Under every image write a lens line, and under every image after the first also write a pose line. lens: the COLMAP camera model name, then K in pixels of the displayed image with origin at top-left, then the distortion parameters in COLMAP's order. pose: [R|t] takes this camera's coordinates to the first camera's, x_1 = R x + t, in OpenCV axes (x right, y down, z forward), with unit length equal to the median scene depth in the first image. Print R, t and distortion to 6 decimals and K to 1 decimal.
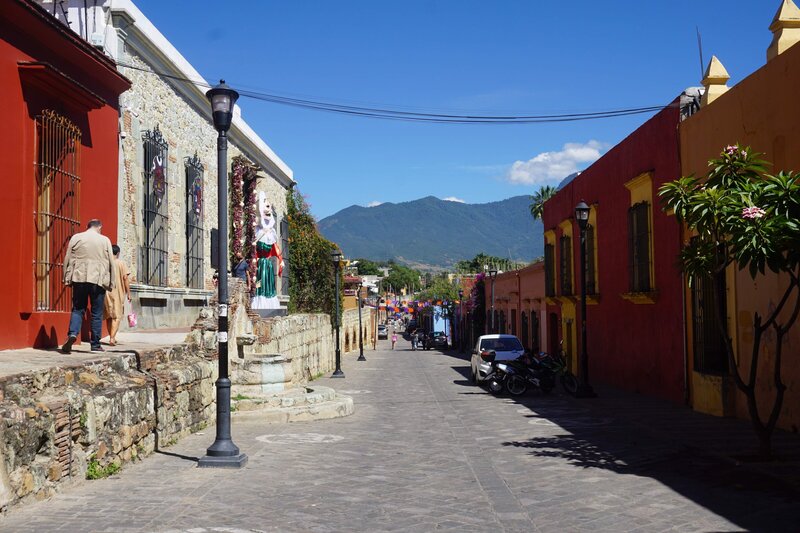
lens RADIAL K [[919.6, 0, 400.0], [0, 919.6, 266.5], [0, 0, 1]] dist [0.001760, -0.000090]
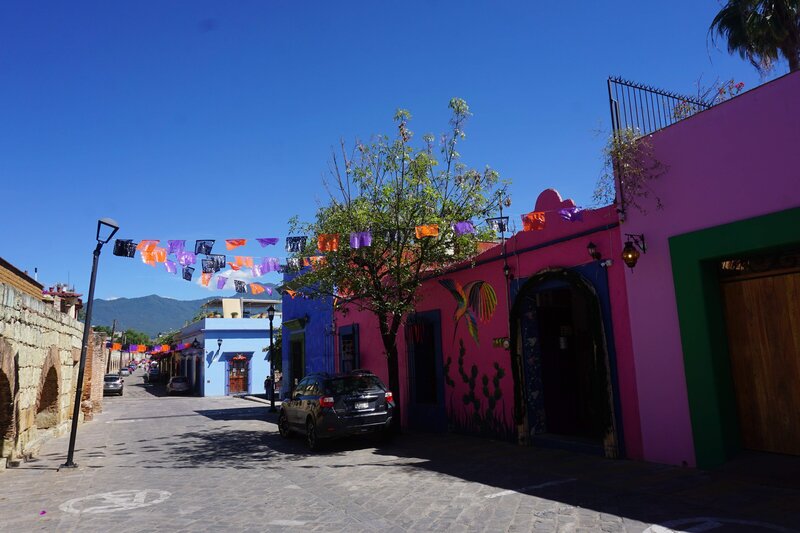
lens RADIAL K [[540.6, 0, 400.0], [0, 540.6, 266.5], [0, 0, 1]] dist [-0.039525, 0.000707]
pose [[0.893633, 0.067446, 0.443702, -0.026115], [-0.004747, 0.990008, -0.140930, 0.095151], [-0.448774, 0.123833, 0.885024, 1.306391]]
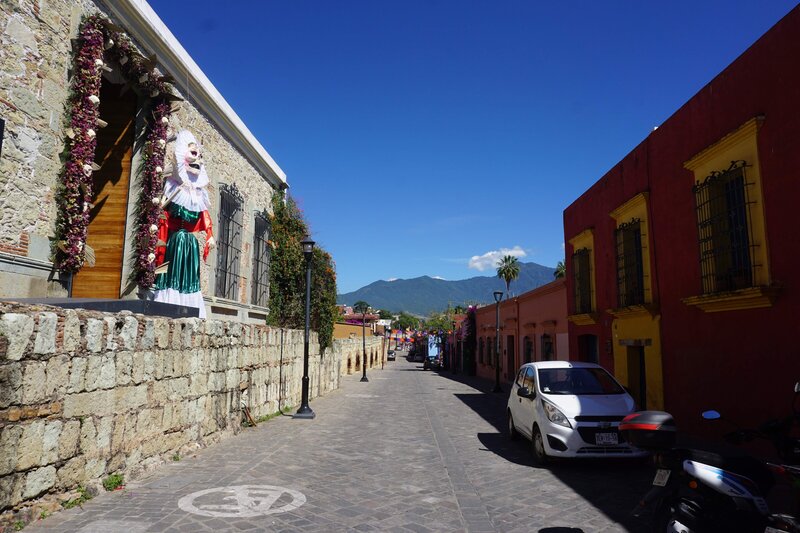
lens RADIAL K [[540.6, 0, 400.0], [0, 540.6, 266.5], [0, 0, 1]] dist [-0.039525, 0.000707]
pose [[0.999667, 0.021787, -0.013861, 0.005465], [-0.022977, 0.995448, -0.092495, 0.028814], [0.011783, 0.092783, 0.995617, 0.392705]]
